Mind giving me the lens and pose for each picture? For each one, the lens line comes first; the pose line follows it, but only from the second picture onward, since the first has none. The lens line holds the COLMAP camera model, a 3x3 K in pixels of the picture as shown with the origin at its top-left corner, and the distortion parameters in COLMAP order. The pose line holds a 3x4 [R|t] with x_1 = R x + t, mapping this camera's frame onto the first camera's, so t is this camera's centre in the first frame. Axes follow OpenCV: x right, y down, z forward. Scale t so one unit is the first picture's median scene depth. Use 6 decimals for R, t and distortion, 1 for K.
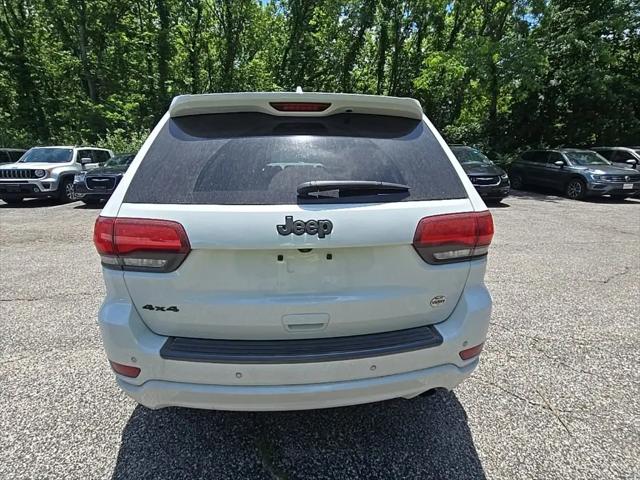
lens RADIAL K [[314.0, 0, 316.7], [0, 314.0, 237.6], [0, 0, 1]] dist [0.009431, -0.005530]
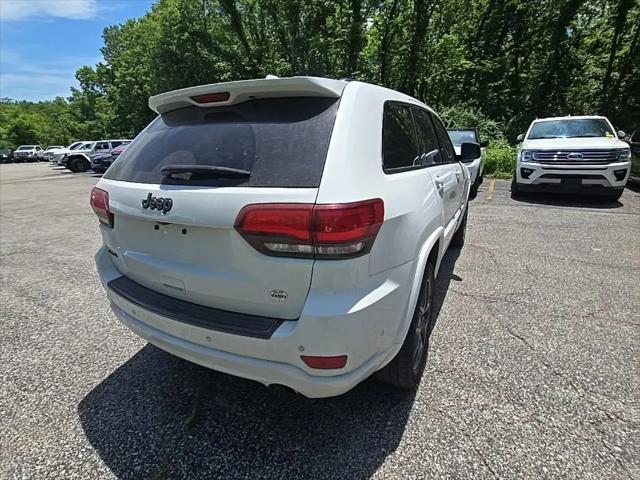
lens RADIAL K [[314.0, 0, 324.1], [0, 314.0, 238.4], [0, 0, 1]] dist [0.009431, -0.005530]
pose [[0.845463, 0.136883, -0.516193, 1.002239], [-0.113180, 0.990563, 0.077300, -0.057830], [0.521903, -0.006932, 0.852977, 0.273129]]
